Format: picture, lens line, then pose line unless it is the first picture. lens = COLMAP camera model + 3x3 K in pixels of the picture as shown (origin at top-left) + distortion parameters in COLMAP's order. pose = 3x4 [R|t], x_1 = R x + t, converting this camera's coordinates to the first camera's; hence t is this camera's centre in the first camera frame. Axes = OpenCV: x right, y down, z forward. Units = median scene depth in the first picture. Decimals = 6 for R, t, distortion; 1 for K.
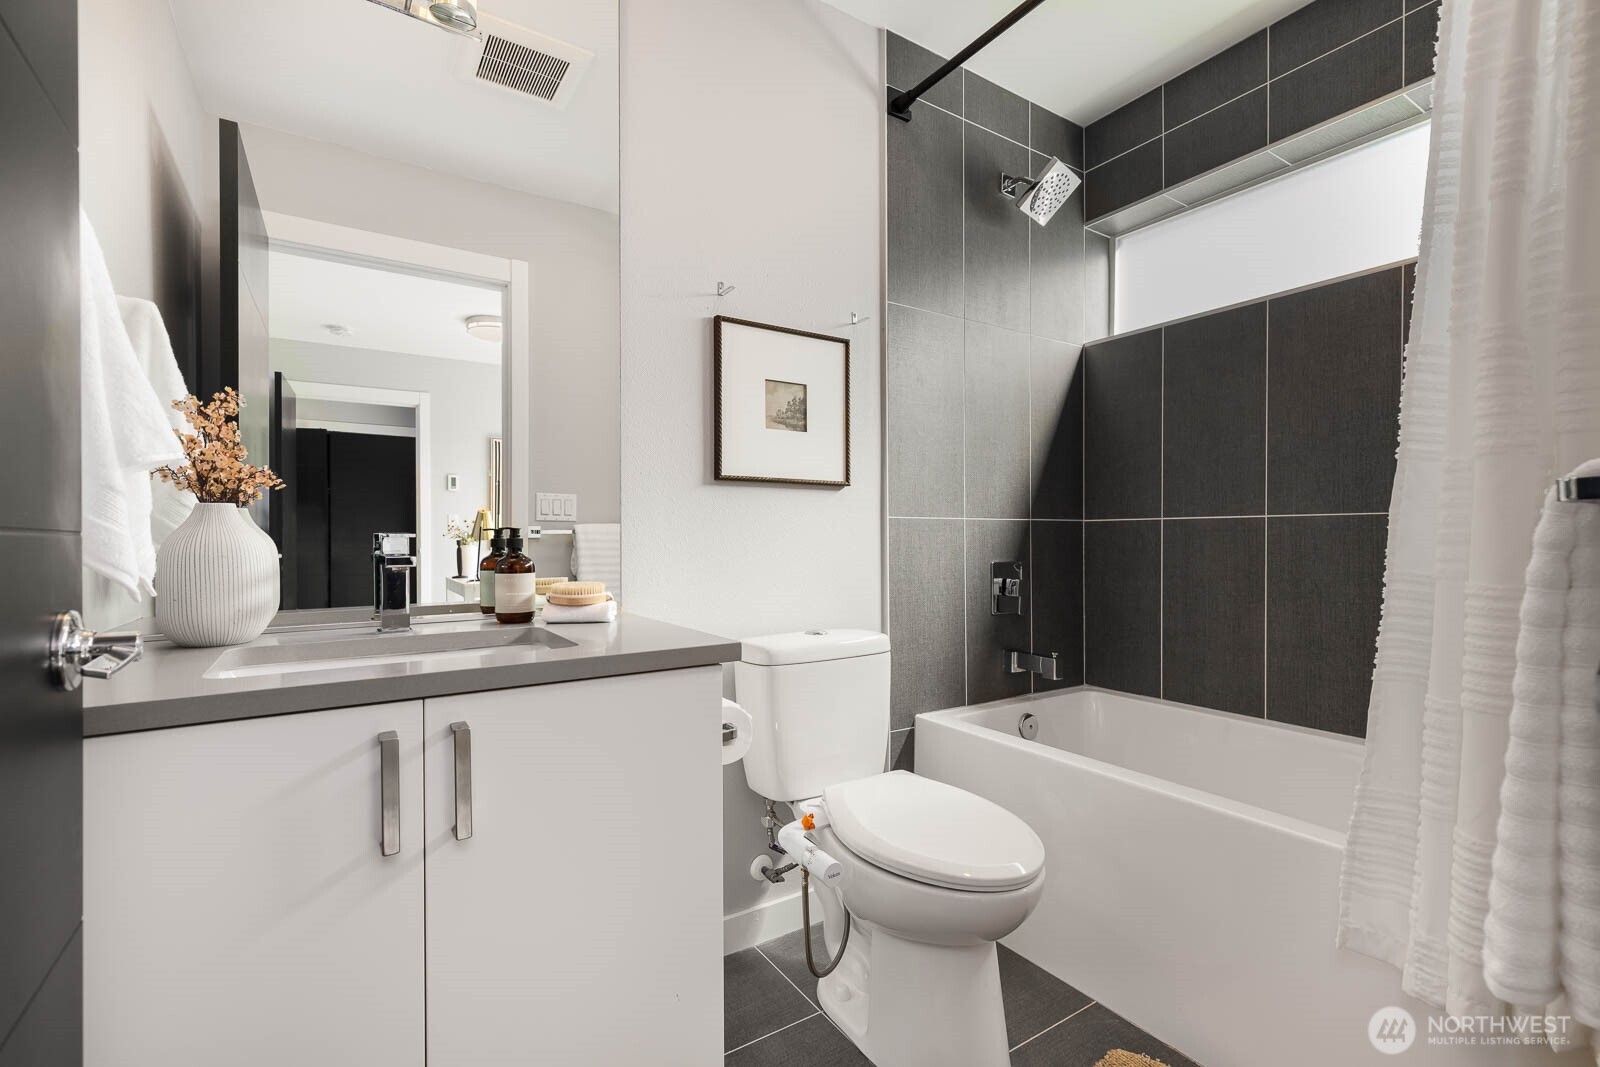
lens RADIAL K [[709.7, 0, 800.0], [0, 709.7, 533.5], [0, 0, 1]] dist [0.000204, 0.000006]
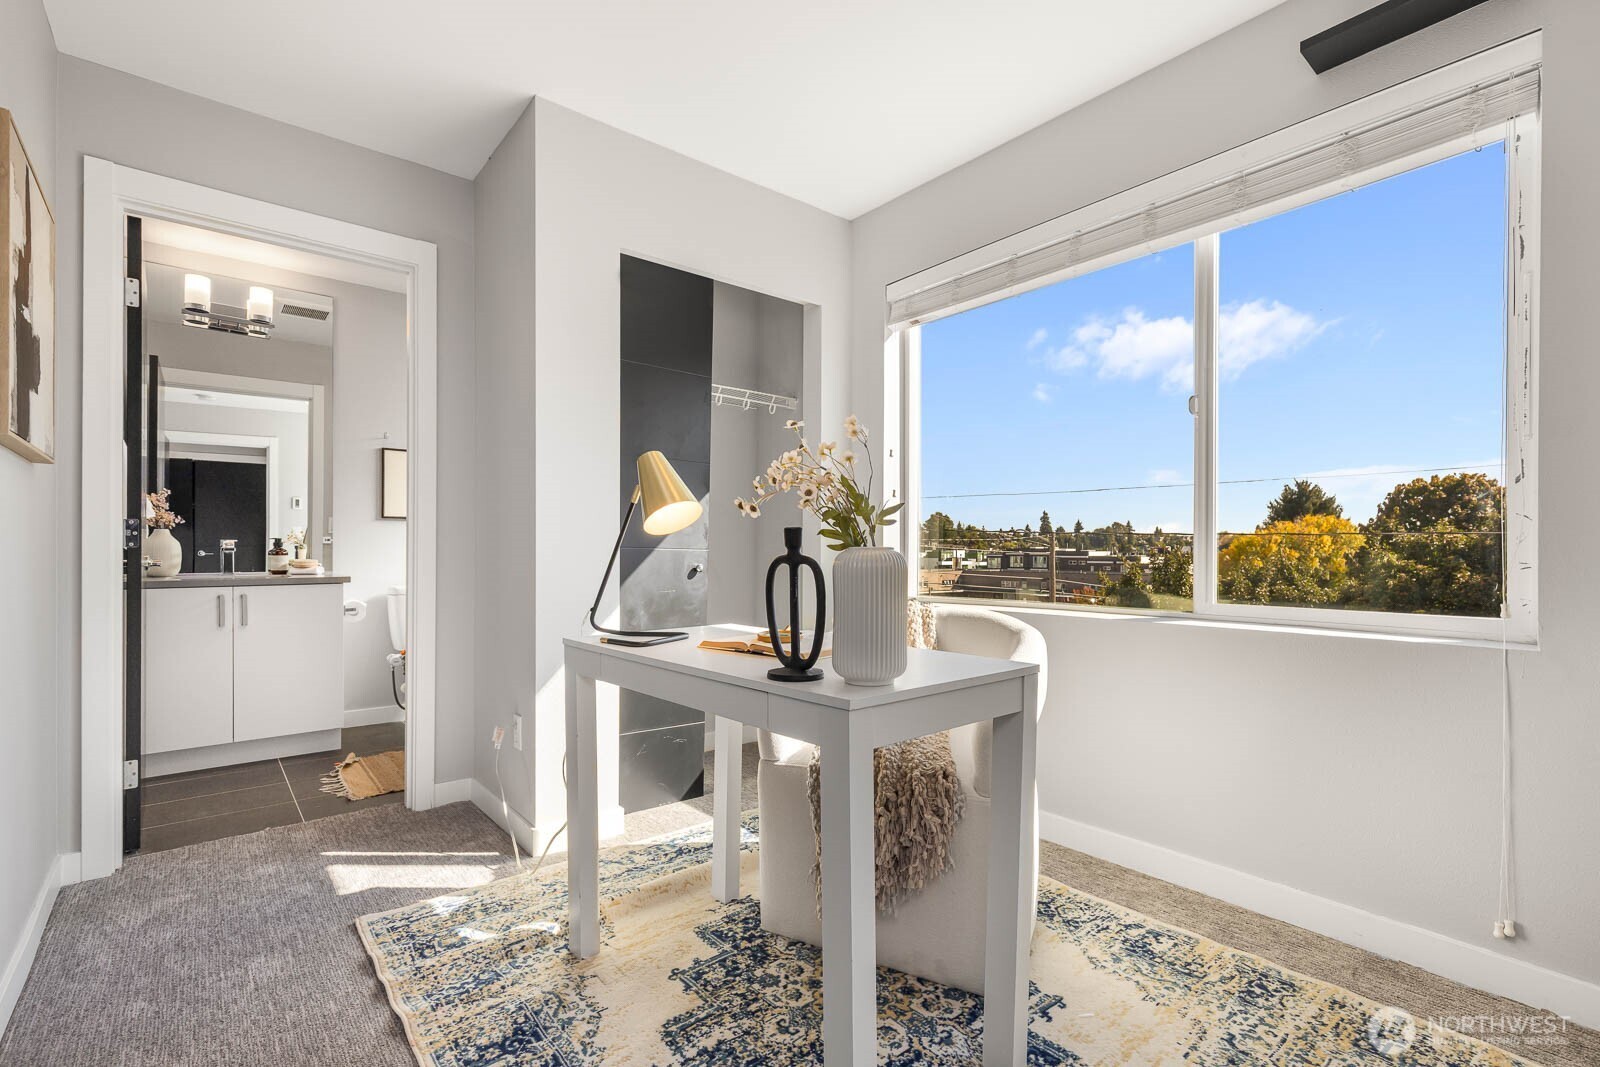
lens RADIAL K [[727.3, 0, 802.0], [0, 727.3, 548.0], [0, 0, 1]] dist [-0.002439, -0.000433]
pose [[0.993437, 0.005406, 0.114255, 1.185948], [-0.005230, 0.999985, -0.001838, 0.023031], [-0.114263, 0.001229, 0.993450, -1.845540]]
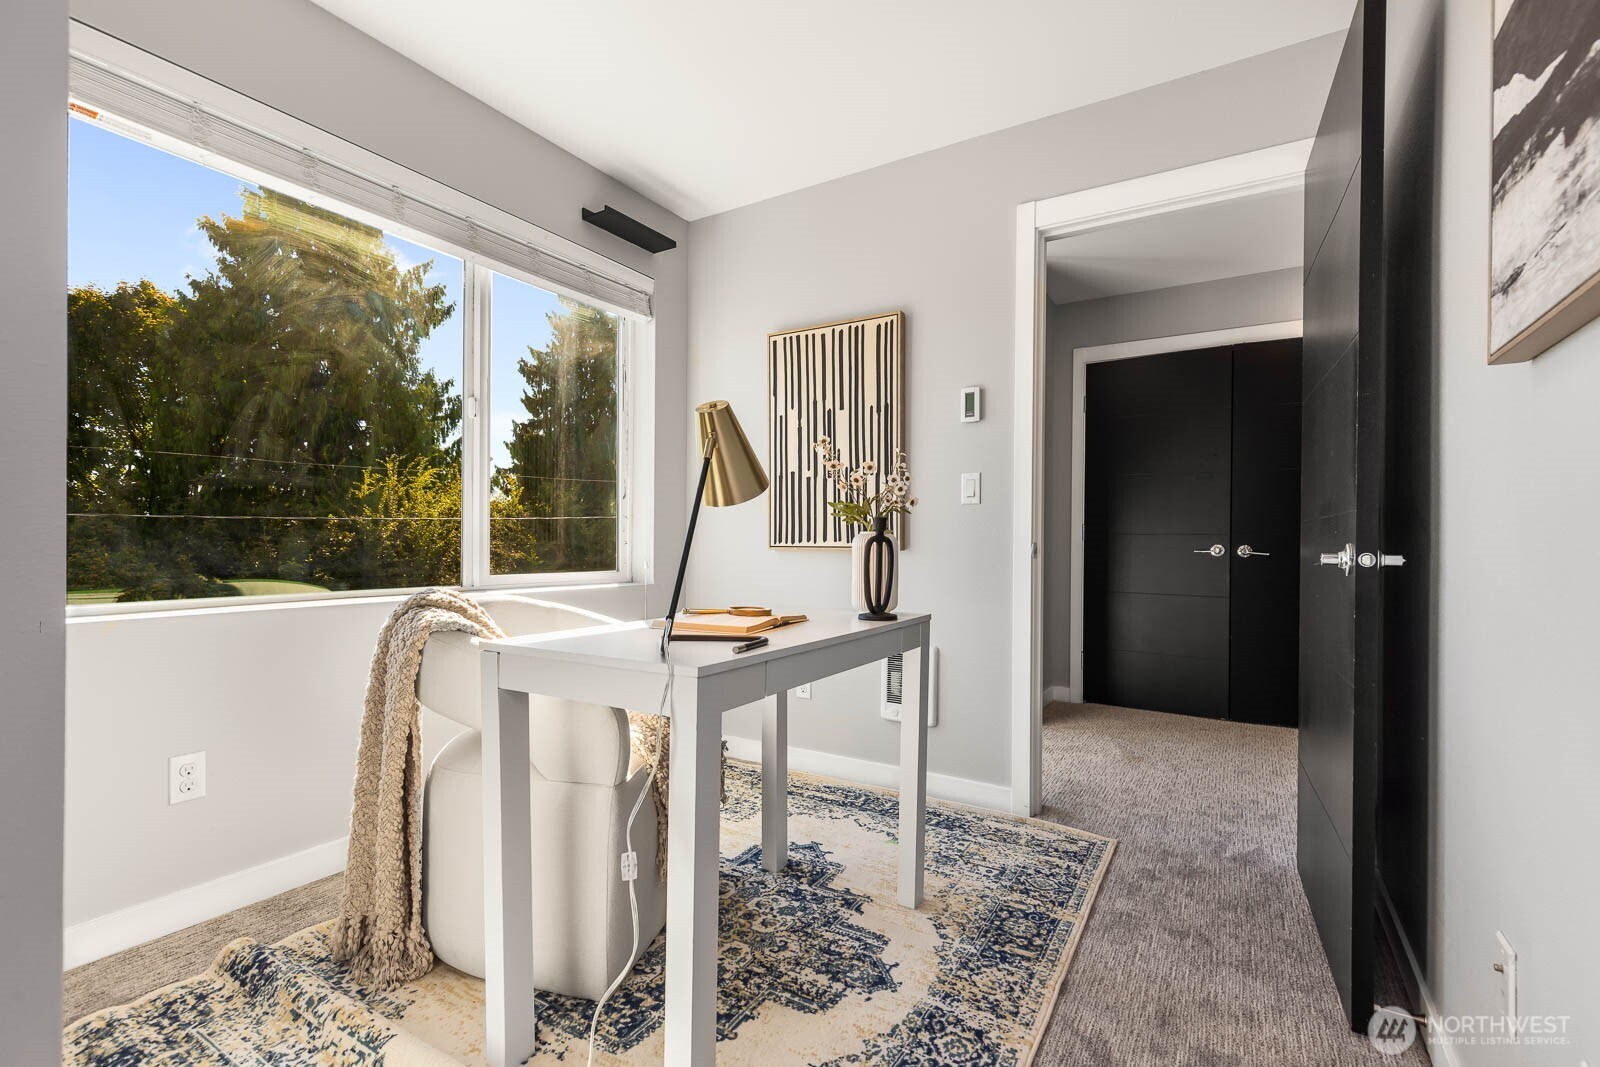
lens RADIAL K [[727.3, 0, 802.0], [0, 727.3, 548.0], [0, 0, 1]] dist [-0.002439, -0.000433]
pose [[-0.434053, -0.003676, 0.900880, -2.288878], [-0.013006, 0.999913, -0.002187, 0.133823], [-0.900793, -0.012666, -0.434063, 3.531581]]
